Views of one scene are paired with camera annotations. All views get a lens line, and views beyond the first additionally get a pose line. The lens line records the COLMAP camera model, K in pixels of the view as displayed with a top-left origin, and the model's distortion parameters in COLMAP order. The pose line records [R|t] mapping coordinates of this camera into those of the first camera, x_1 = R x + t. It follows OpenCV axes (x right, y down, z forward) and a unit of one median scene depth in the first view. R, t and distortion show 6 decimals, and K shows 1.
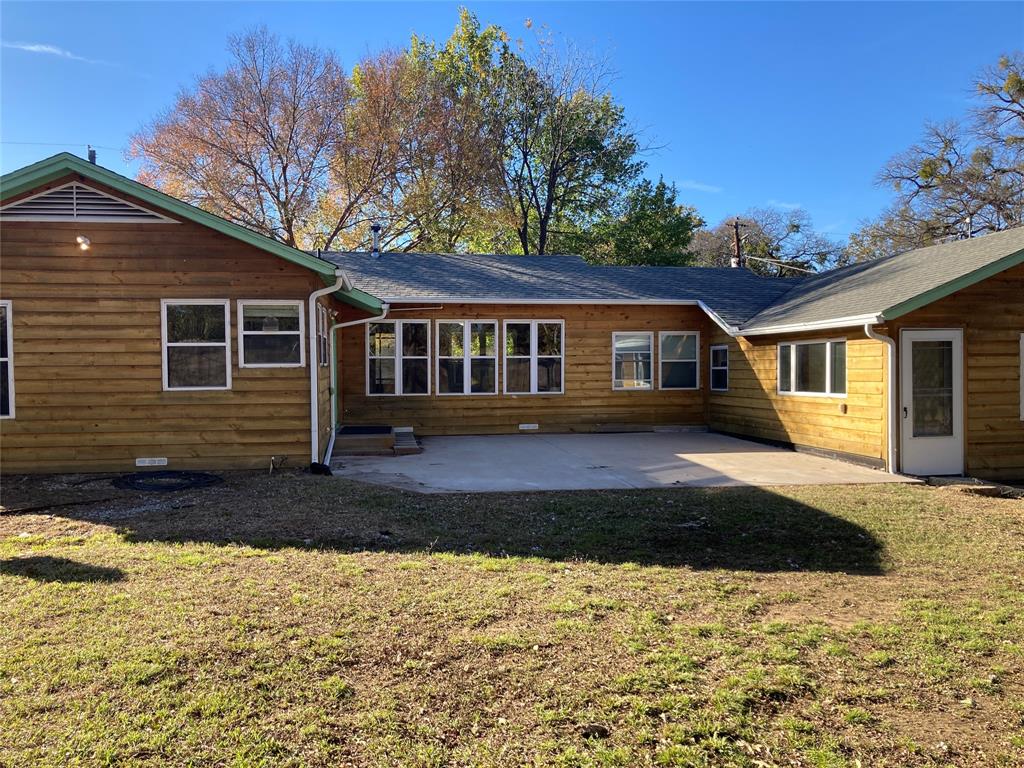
lens RADIAL K [[830.7, 0, 512.0], [0, 830.7, 384.0], [0, 0, 1]] dist [0.056632, -0.132450]
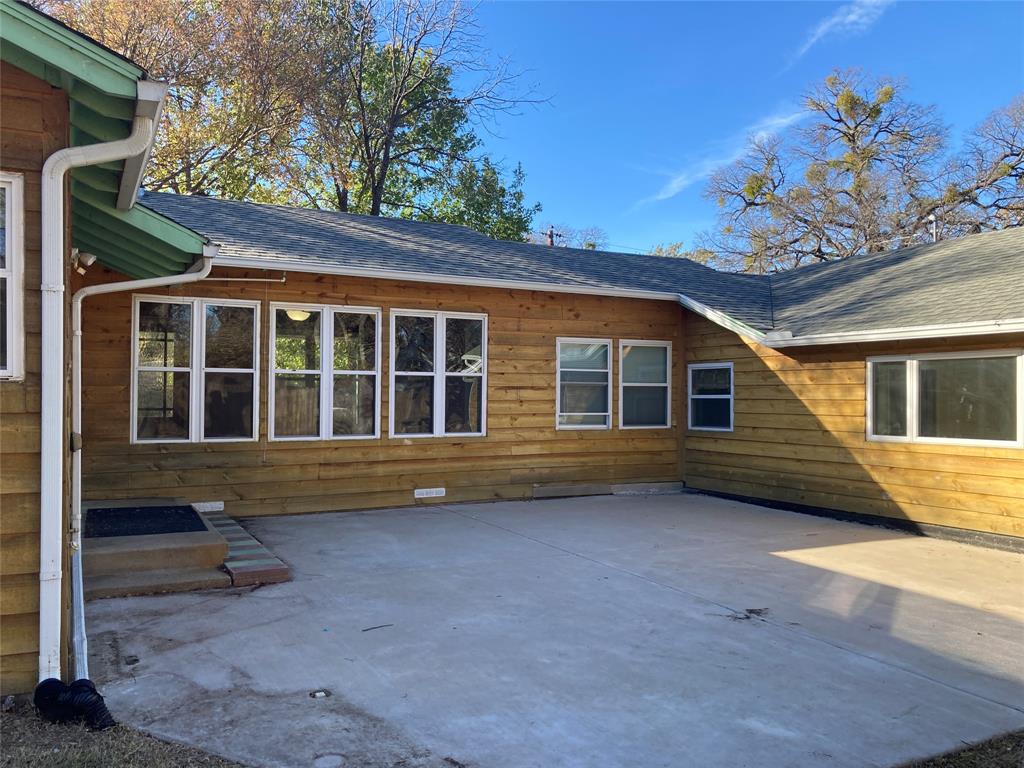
lens RADIAL K [[830.7, 0, 512.0], [0, 830.7, 384.0], [0, 0, 1]] dist [0.056632, -0.132450]
pose [[0.946244, 0.016086, 0.323054, -0.116377], [-0.005582, 0.999426, -0.033414, -0.006181], [-0.323406, 0.029815, 0.945790, 0.426081]]
